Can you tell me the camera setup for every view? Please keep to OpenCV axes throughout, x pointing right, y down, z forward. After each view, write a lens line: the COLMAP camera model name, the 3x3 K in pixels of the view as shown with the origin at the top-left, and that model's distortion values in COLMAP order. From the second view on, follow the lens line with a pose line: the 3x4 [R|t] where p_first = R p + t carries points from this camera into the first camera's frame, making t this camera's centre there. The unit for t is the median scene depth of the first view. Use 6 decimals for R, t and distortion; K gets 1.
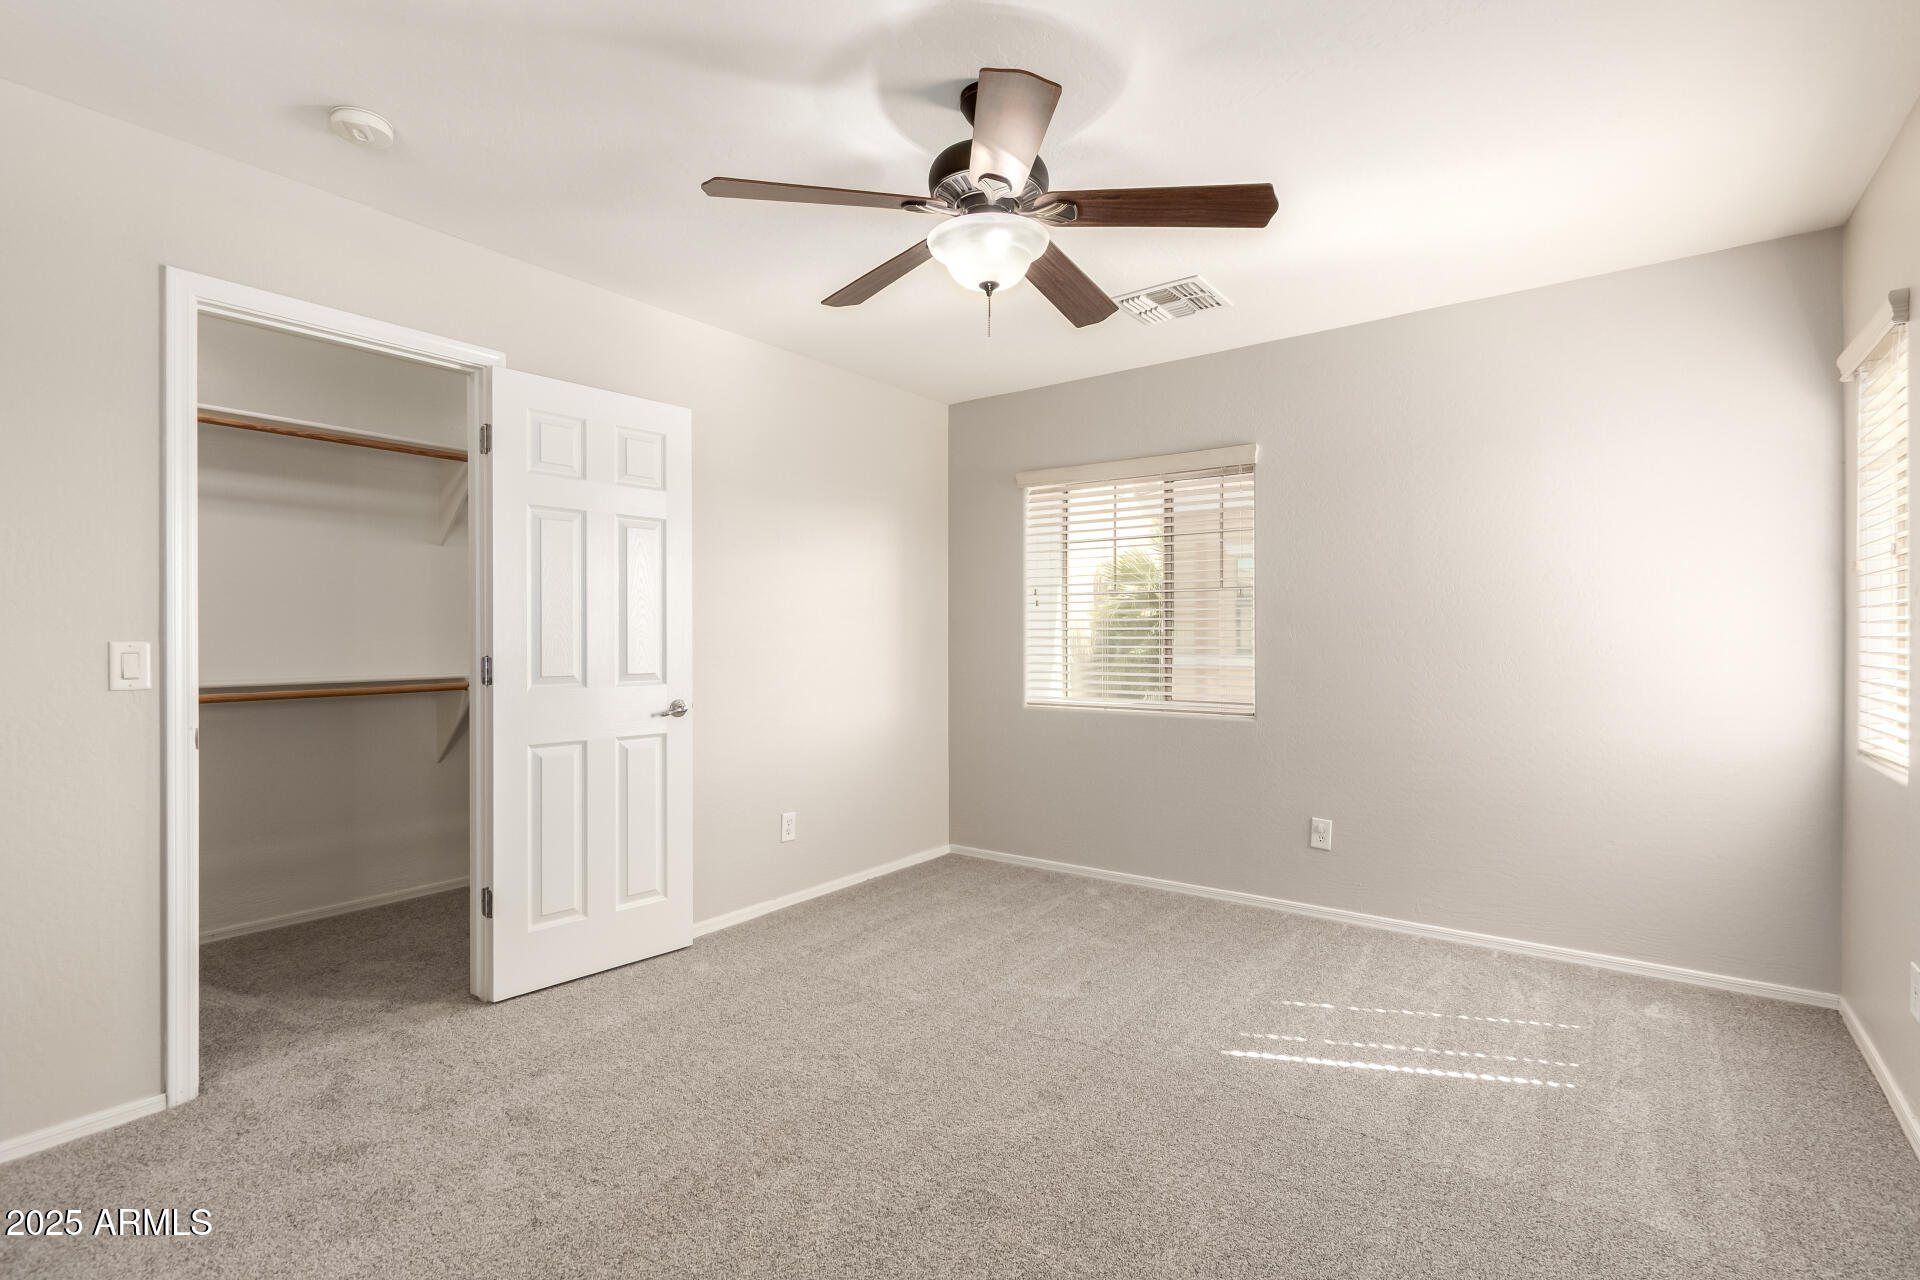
lens RADIAL K [[888.0, 0, 967.7], [0, 888.0, 641.9], [0, 0, 1]] dist [0.004977, 0.000468]
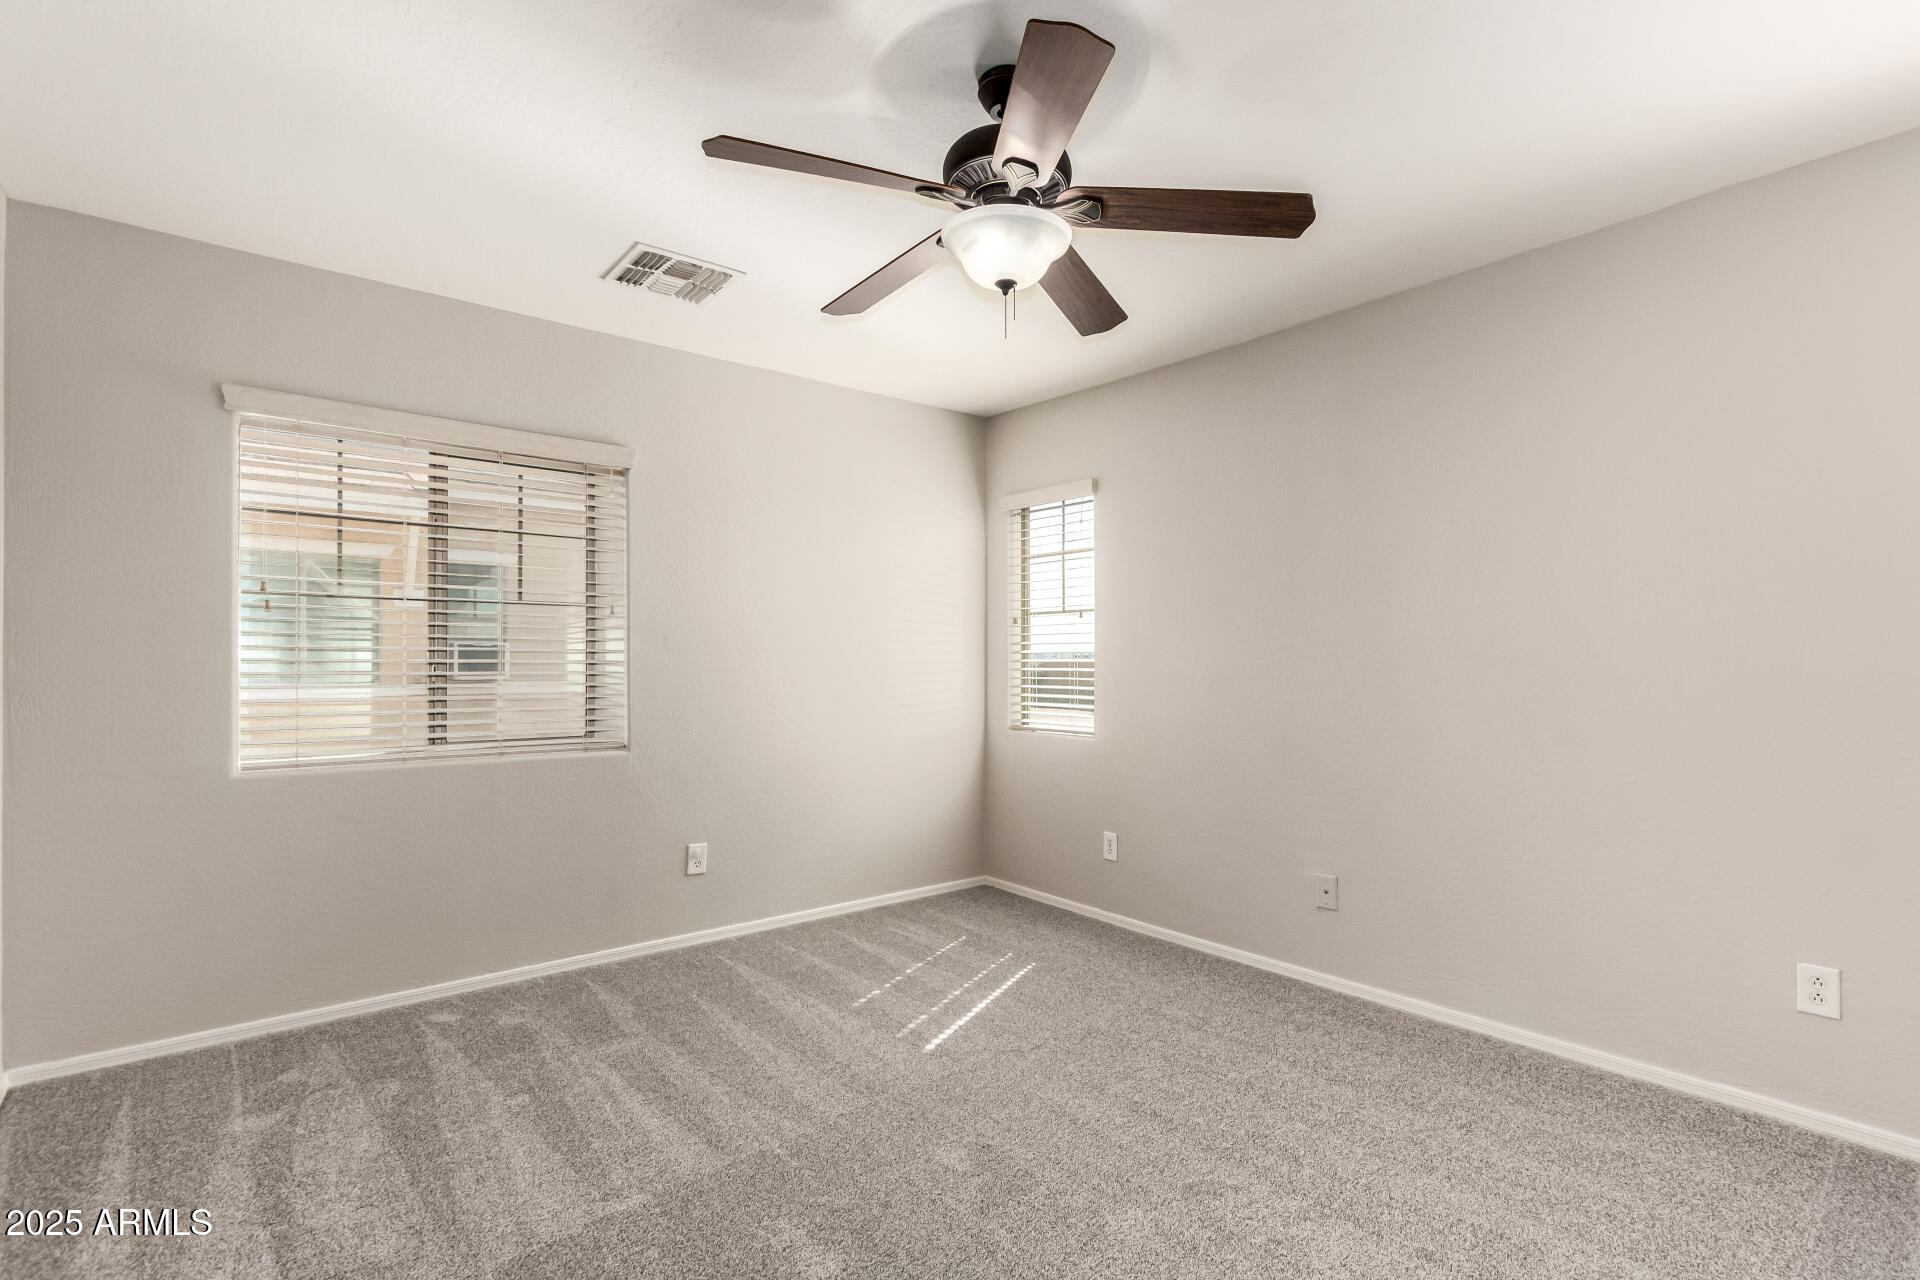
lens RADIAL K [[888.0, 0, 956.5], [0, 888.0, 658.2], [0, 0, 1]] dist [0.004977, 0.000468]
pose [[0.260554, 0.011449, 0.965391, -0.480777], [0.007788, 0.999872, -0.013960, 0.008211], [-0.965428, 0.011156, 0.260432, 0.456213]]
